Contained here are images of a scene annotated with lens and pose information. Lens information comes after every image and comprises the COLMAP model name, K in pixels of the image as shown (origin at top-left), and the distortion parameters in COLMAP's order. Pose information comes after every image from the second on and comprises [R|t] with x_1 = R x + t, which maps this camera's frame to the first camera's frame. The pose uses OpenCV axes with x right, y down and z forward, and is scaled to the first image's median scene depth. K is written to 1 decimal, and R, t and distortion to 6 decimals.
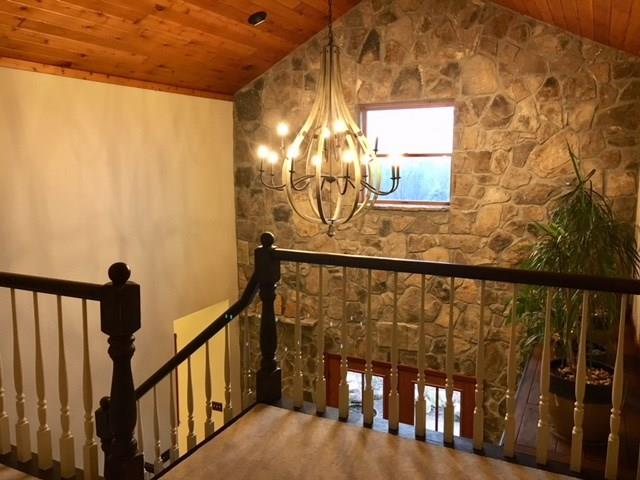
lens RADIAL K [[541.7, 0, 320.4], [0, 541.7, 239.9], [0, 0, 1]] dist [0.046400, -0.010855]
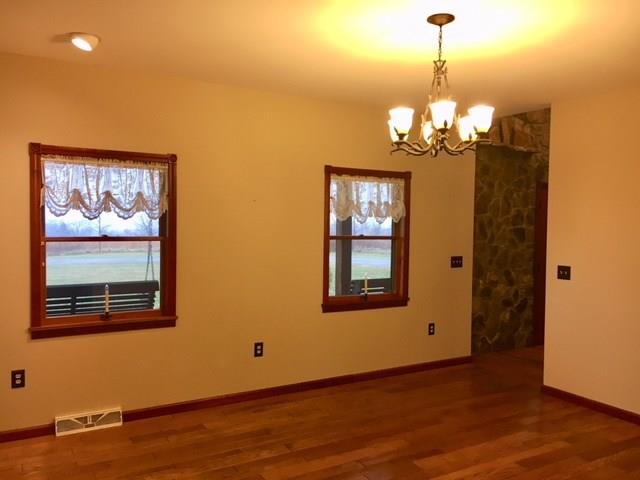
lens RADIAL K [[541.7, 0, 321.6], [0, 541.7, 238.8], [0, 0, 1]] dist [0.046400, -0.010855]
pose [[0.546636, -0.013818, 0.837257, -1.157163], [0.104588, 0.993161, -0.051894, 0.352868], [-0.830813, 0.115934, 0.544342, 0.878434]]
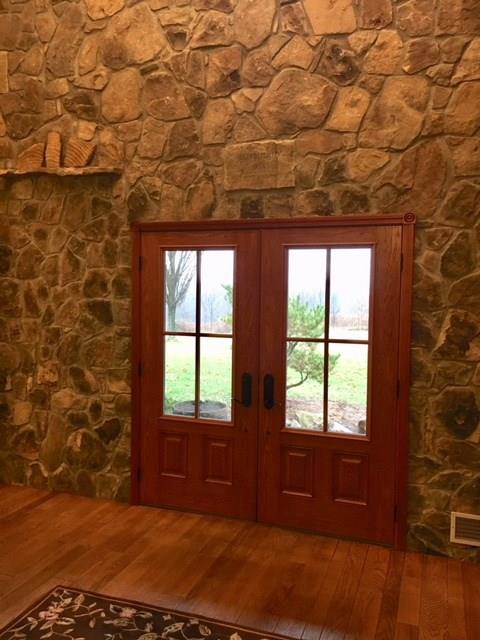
lens RADIAL K [[541.7, 0, 241.0], [0, 541.7, 318.9], [0, 0, 1]] dist [0.046400, -0.010855]
pose [[0.992741, 0.017010, 0.119059, 0.060240], [-0.005500, 0.995333, -0.096340, 0.399934], [-0.120142, 0.094985, 0.988202, 0.469263]]
